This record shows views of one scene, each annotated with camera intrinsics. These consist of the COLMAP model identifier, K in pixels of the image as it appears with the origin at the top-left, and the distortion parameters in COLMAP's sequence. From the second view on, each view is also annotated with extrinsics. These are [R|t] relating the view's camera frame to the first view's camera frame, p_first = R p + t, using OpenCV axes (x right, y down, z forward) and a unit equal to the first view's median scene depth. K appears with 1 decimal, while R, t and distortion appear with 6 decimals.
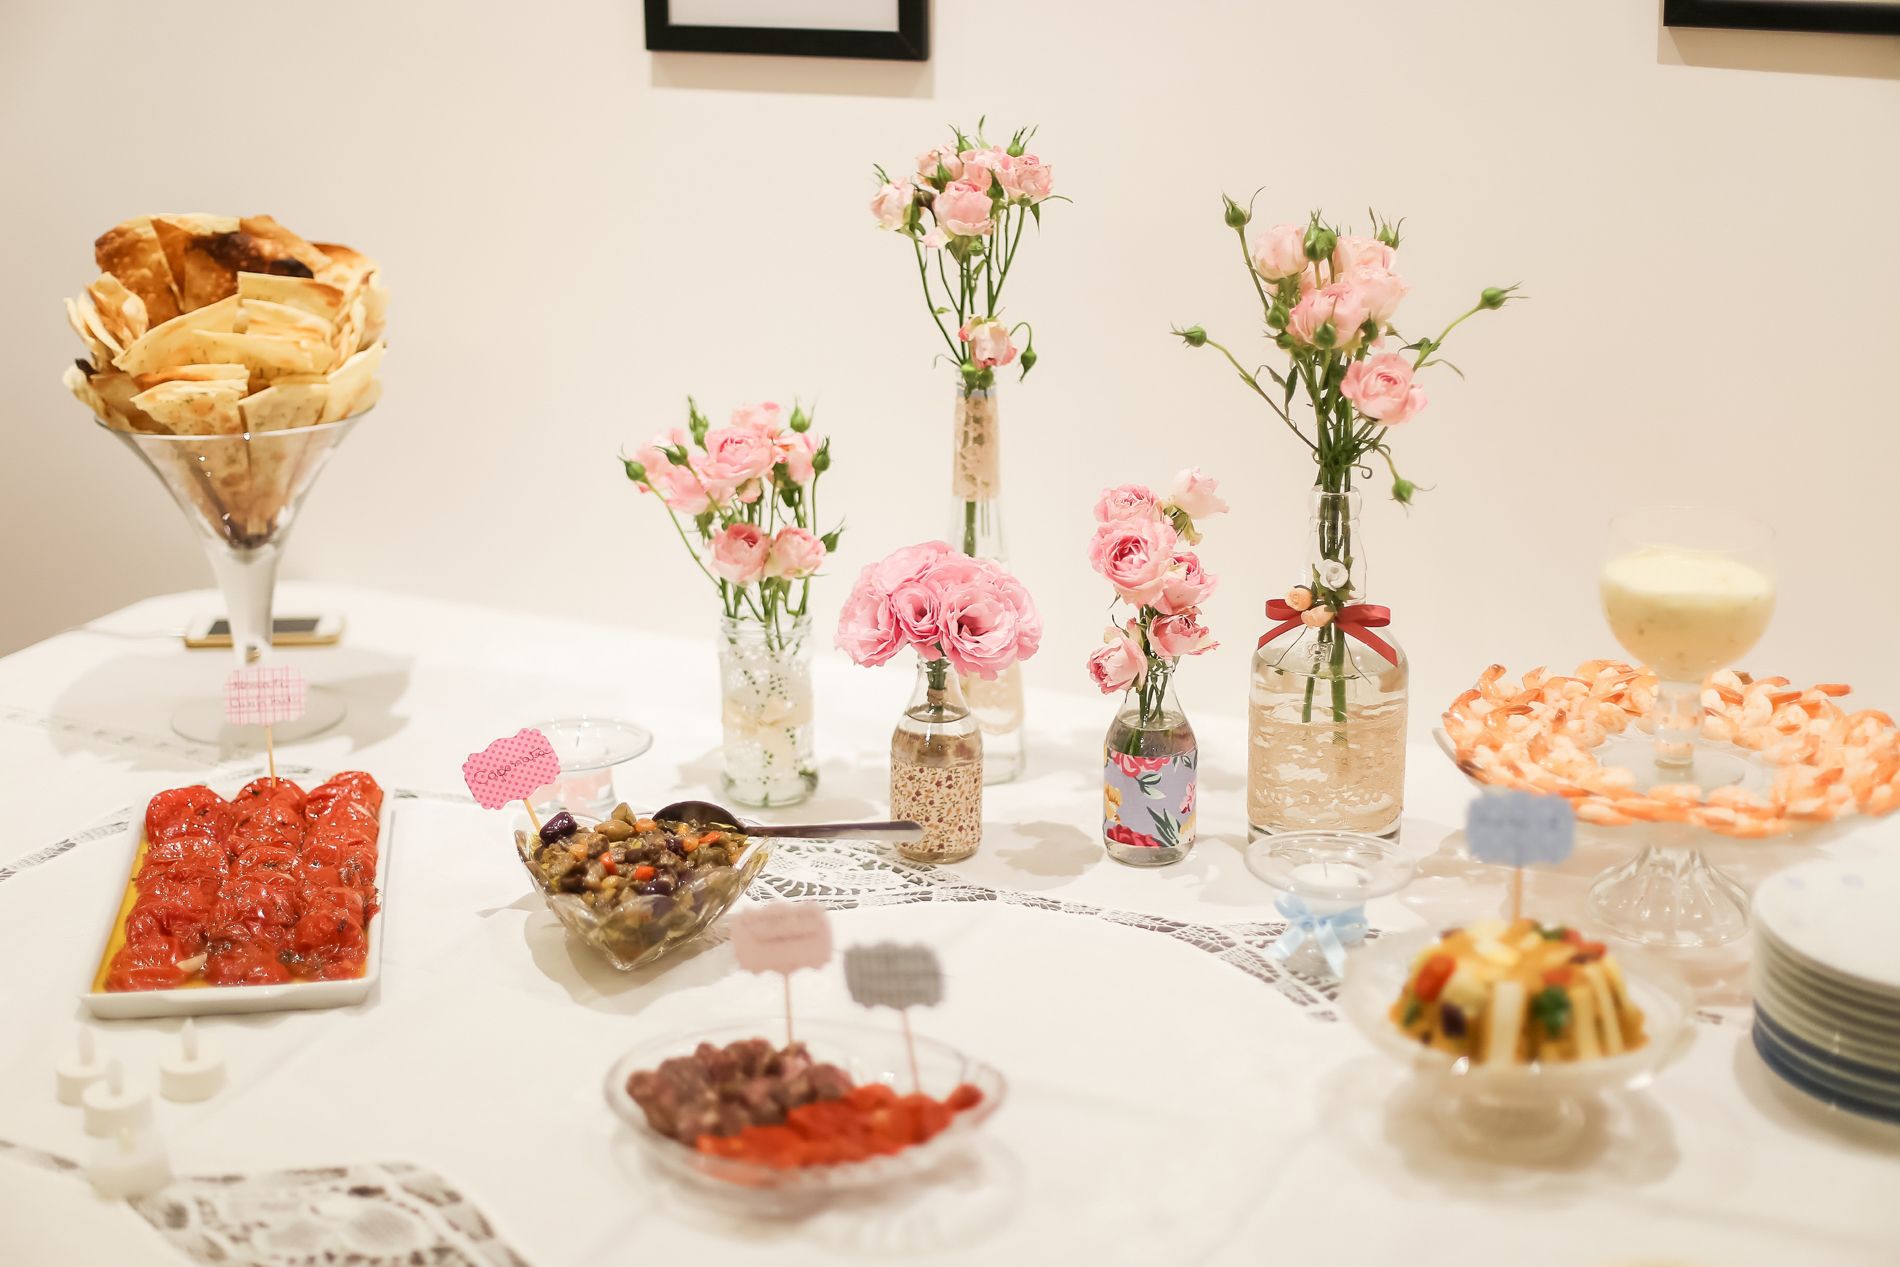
lens RADIAL K [[2823.8, 0, 950.0], [0, 2823.8, 633.5], [0, 0, 1]] dist [-0.128258, 0.077963]
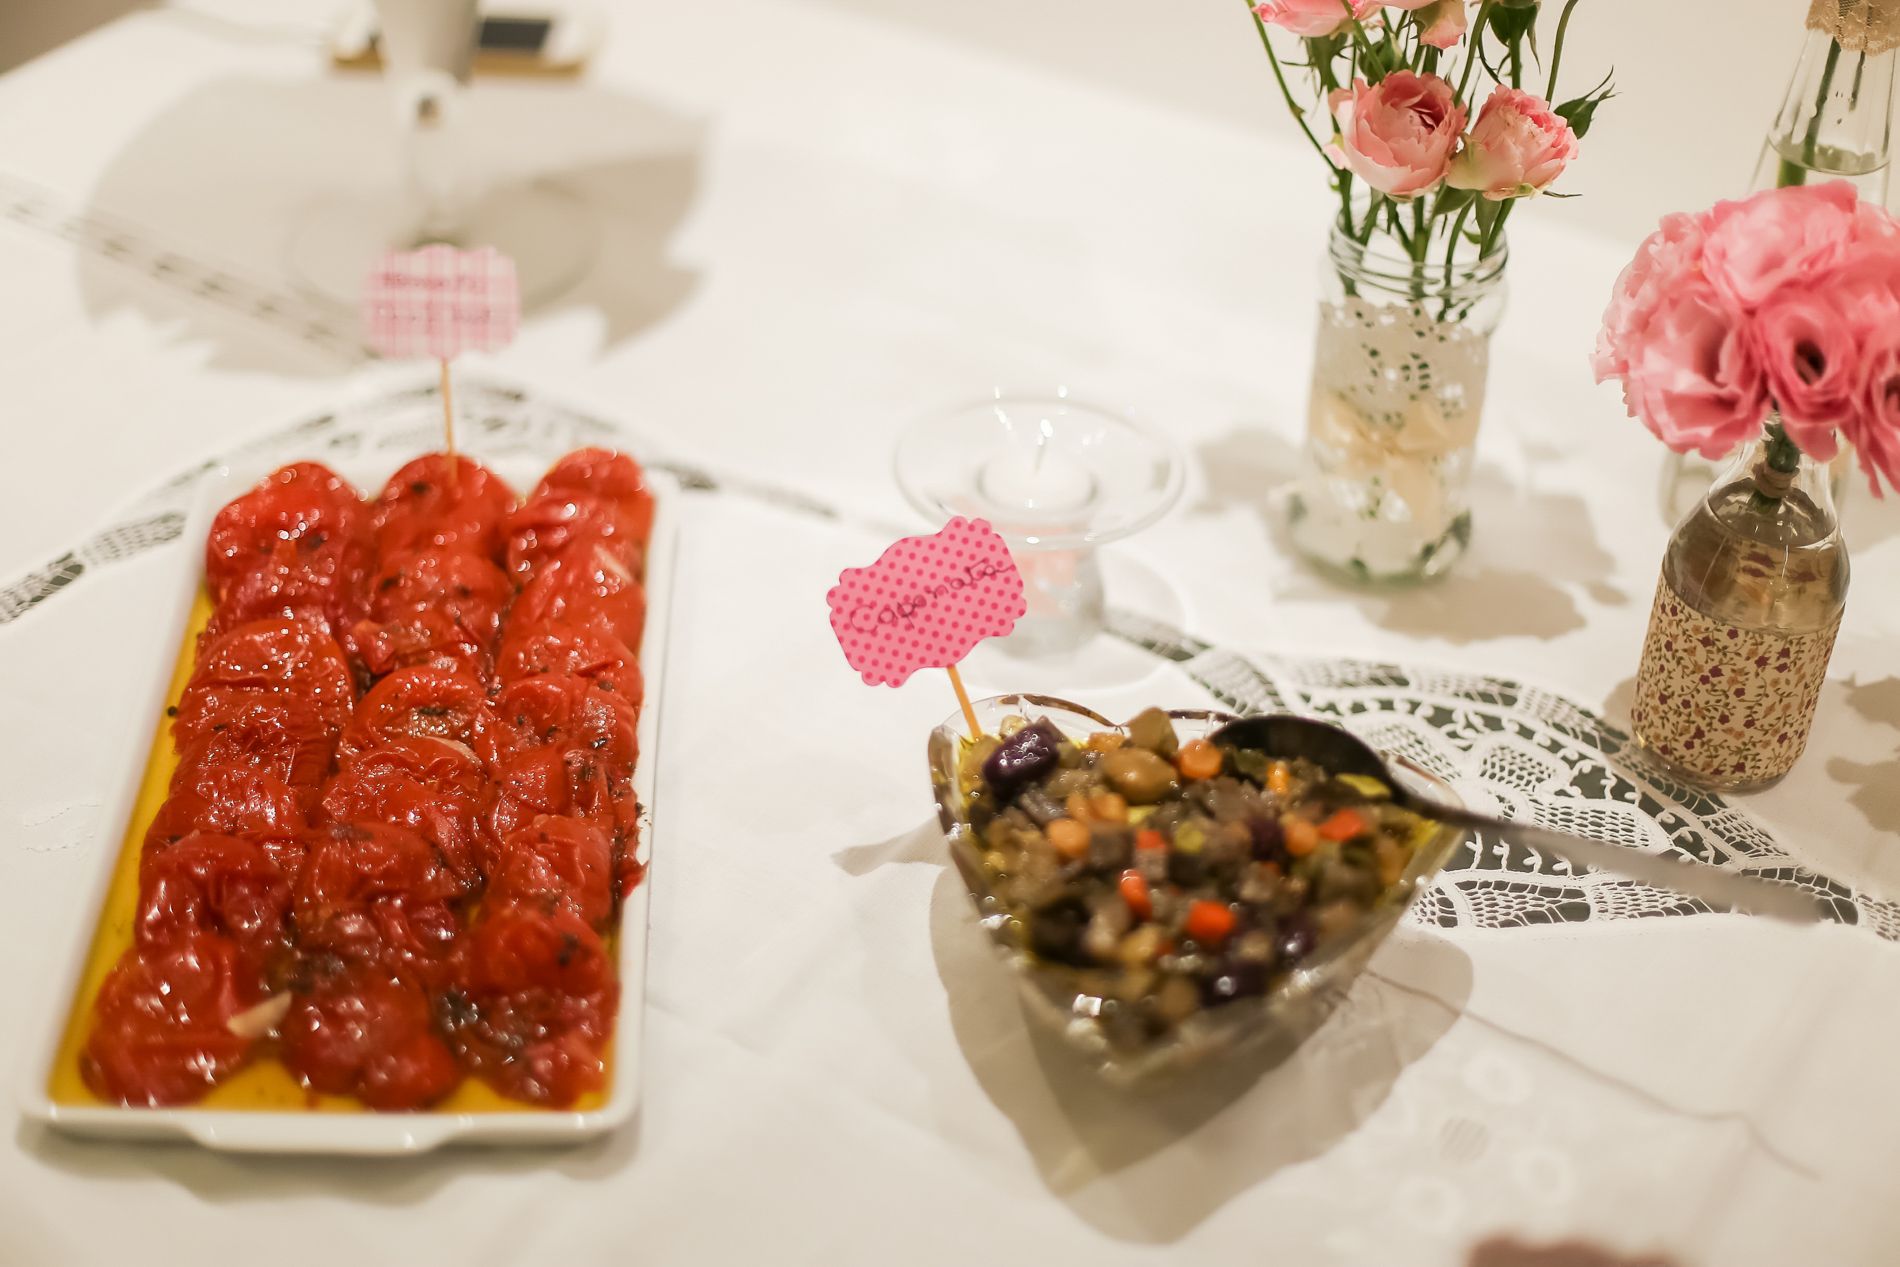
lens RADIAL K [[2864.7, 0, 1016.8], [0, 2864.7, 639.5], [0, 0, 1]] dist [-0.196012, 0.233396]
pose [[0.994036, 0.098957, -0.045817, -0.112861], [-0.080091, 0.947645, 0.309119, -0.095212], [0.074008, -0.303606, 0.949919, 0.512101]]
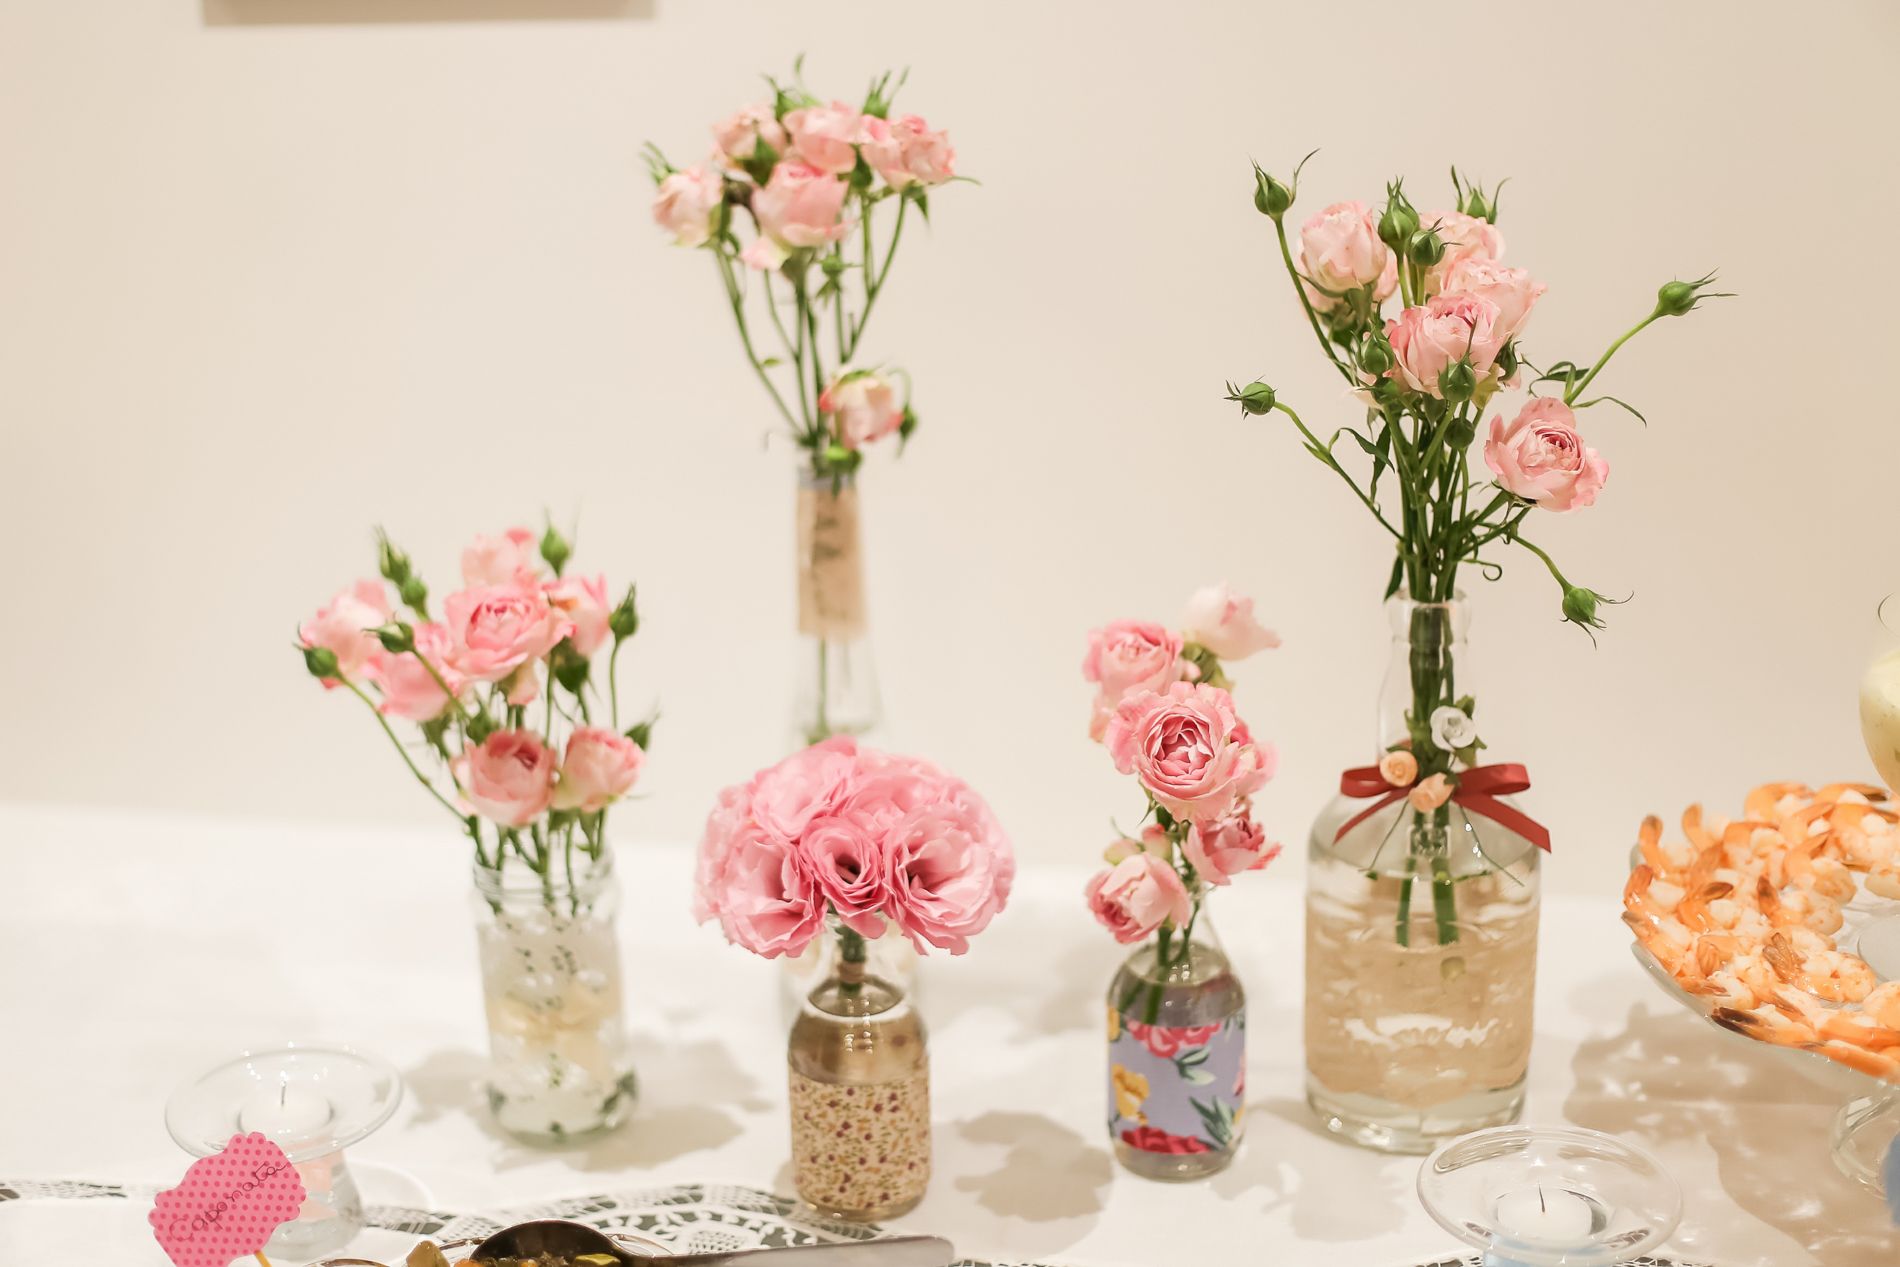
lens RADIAL K [[3008.7, 0, 944.1], [0, 3008.7, 667.4], [0, 0, 1]] dist [-0.158388, 0.176623]
pose [[0.969326, -0.112676, 0.218430, -0.127704], [0.098688, 0.992366, 0.073960, -0.096002], [-0.225096, -0.050134, 0.973046, 0.332457]]
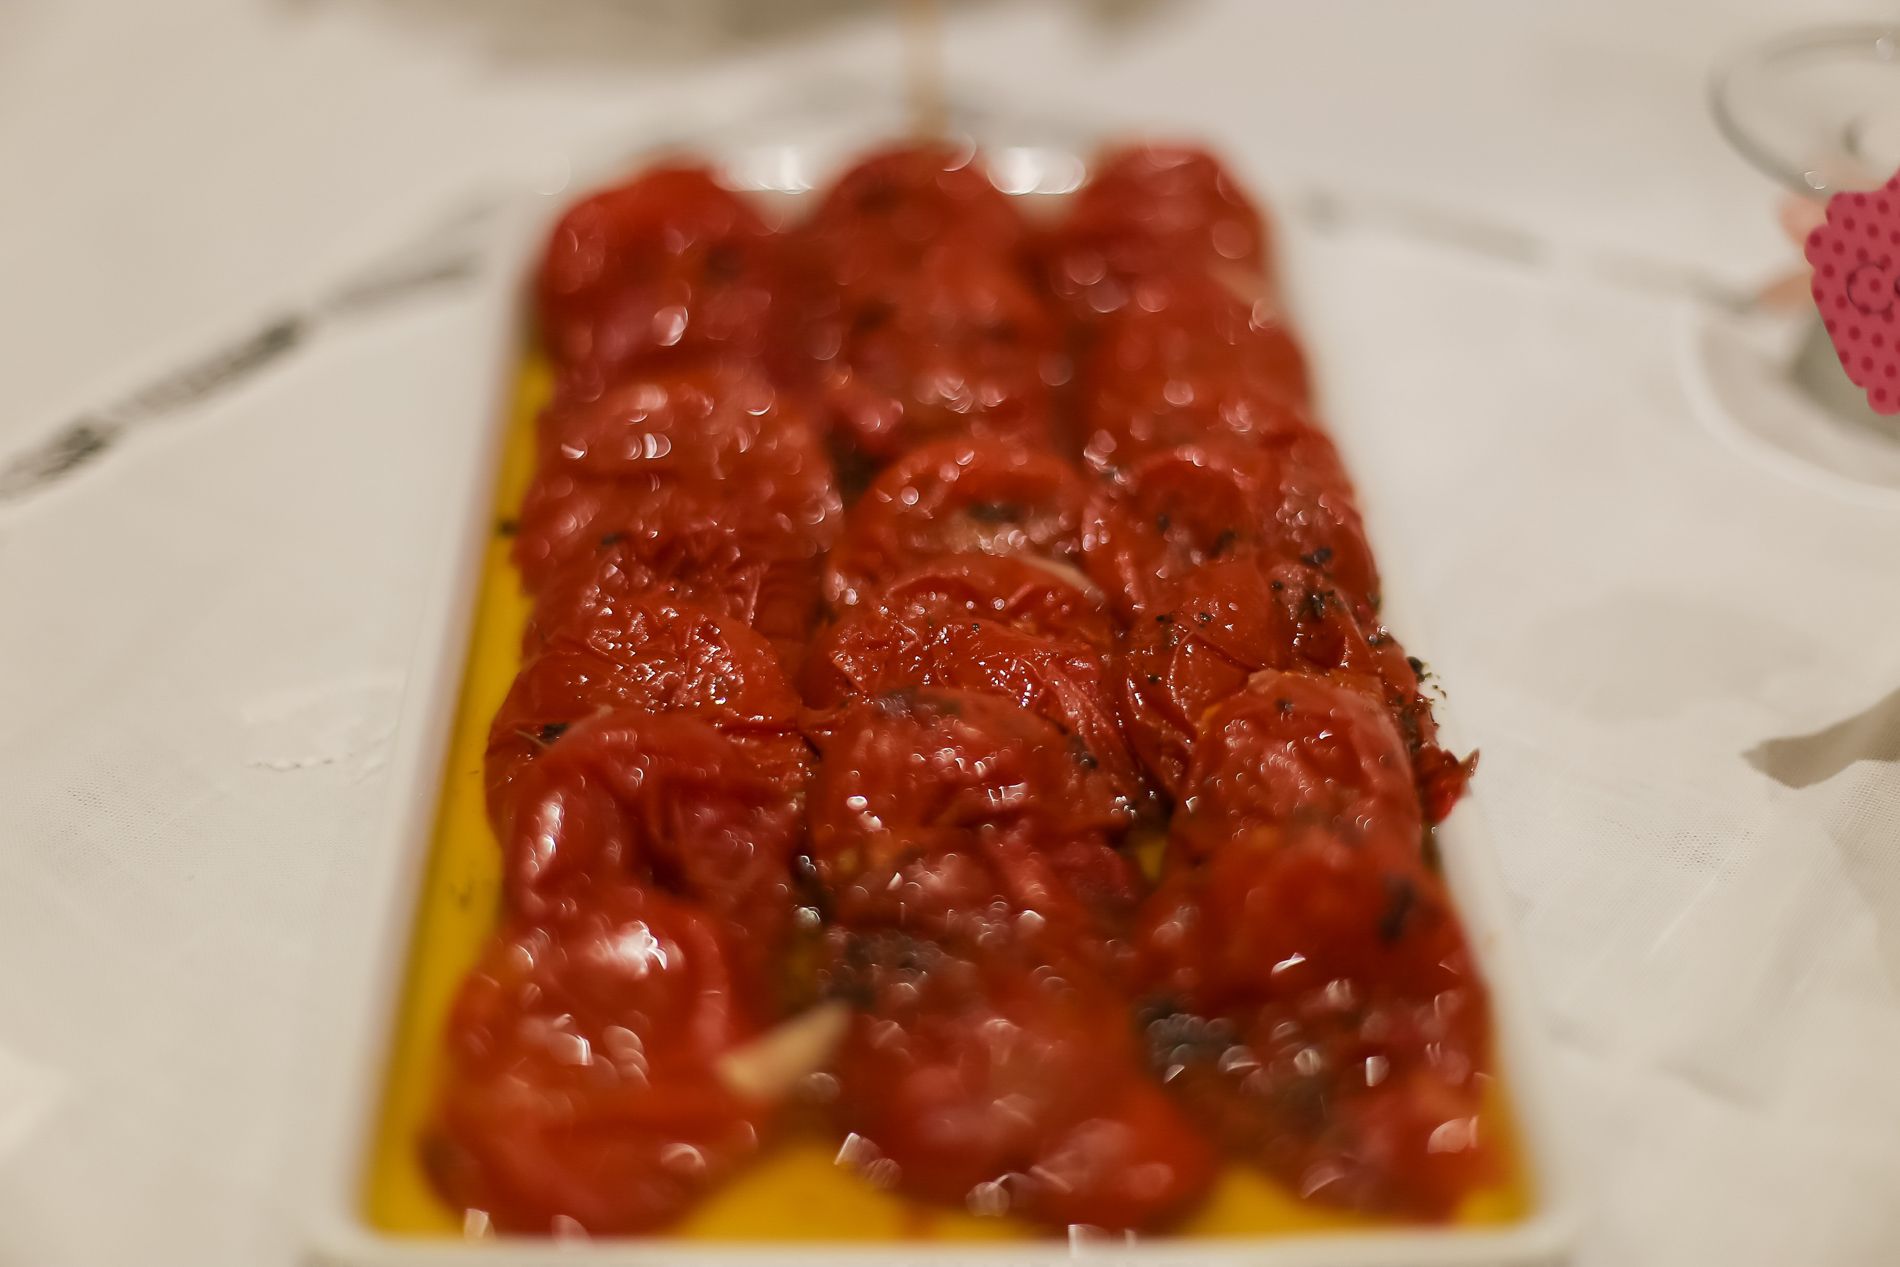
lens RADIAL K [[3022.0, 0, 950.0], [0, 3022.0, 633.5], [0, 0, 1]] dist [-0.246436, 0.009458]
pose [[0.992500, 0.082208, -0.090469, -0.214177], [-0.054725, 0.960593, 0.272520, 0.012123], [0.109307, -0.265525, 0.957887, 0.693588]]
